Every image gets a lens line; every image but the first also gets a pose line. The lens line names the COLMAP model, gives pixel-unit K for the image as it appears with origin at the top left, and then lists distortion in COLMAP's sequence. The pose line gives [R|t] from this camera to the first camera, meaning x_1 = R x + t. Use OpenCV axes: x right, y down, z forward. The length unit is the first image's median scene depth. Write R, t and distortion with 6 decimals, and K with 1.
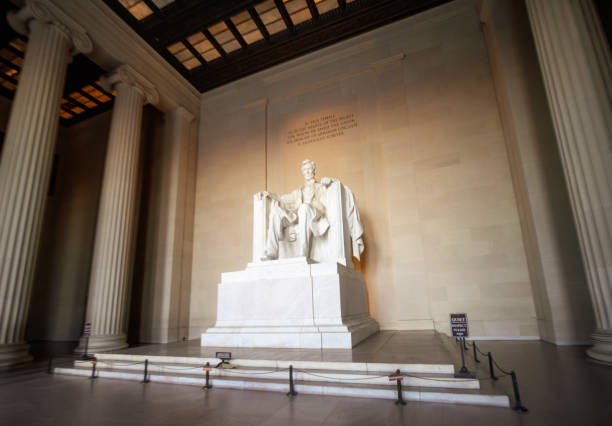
lens RADIAL K [[307.3, 0, 307.7], [0, 307.3, 233.2], [0, 0, 1]] dist [-0.018616, -0.003466]
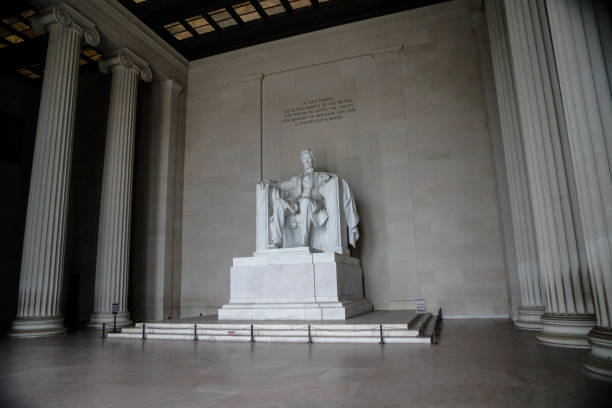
lens RADIAL K [[419.1, 0, 300.8], [0, 419.1, 215.3], [0, 0, 1]] dist [-0.074939, 0.010629]
pose [[0.999266, 0.017840, 0.033888, -0.071242], [-0.019711, 0.998252, 0.055721, -0.101951], [-0.032835, -0.056348, 0.997871, -0.466770]]
